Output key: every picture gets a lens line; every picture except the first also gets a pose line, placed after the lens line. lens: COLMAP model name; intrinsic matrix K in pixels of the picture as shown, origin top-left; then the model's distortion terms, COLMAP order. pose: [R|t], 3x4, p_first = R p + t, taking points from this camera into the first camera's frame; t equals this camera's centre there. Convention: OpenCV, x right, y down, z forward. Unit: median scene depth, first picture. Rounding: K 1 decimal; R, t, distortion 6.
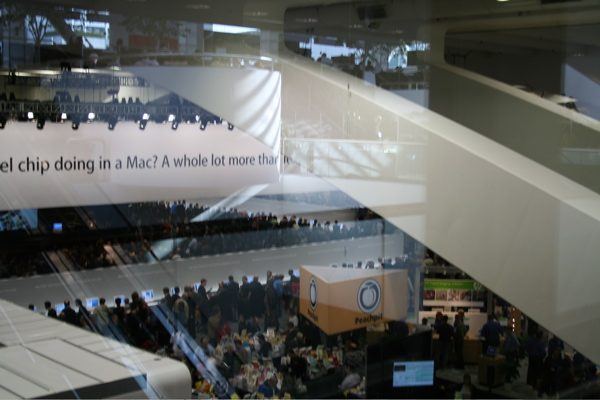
lens RADIAL K [[897.9, 0, 300.0], [0, 897.9, 200.0], [0, 0, 1]] dist [-0.010277, -0.020410]
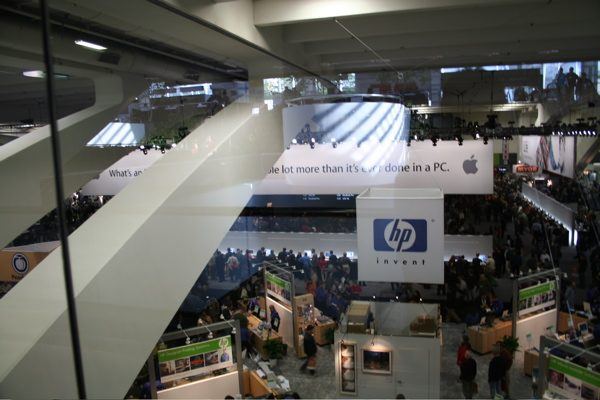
lens RADIAL K [[499.2, 0, 300.0], [0, 499.2, 200.0], [0, 0, 1]] dist [-0.151669, 0.126442]
pose [[0.529259, 0.066011, -0.845889, 0.509189], [-0.033504, 0.997817, 0.056904, -0.033697], [0.847799, -0.001777, 0.530315, 0.471081]]
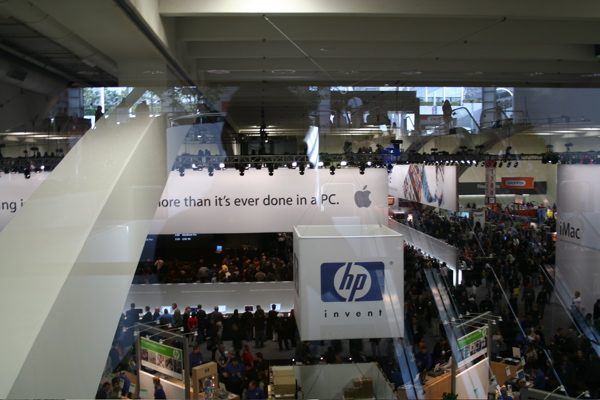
lens RADIAL K [[605.8, 0, 300.0], [0, 605.8, 200.0], [0, 0, 1]] dist [-0.132672, 0.157346]
pose [[0.783496, 0.012566, -0.621270, 0.411408], [-0.032366, 0.999264, -0.020606, -0.028916], [0.620553, 0.036253, 0.783326, 0.392421]]
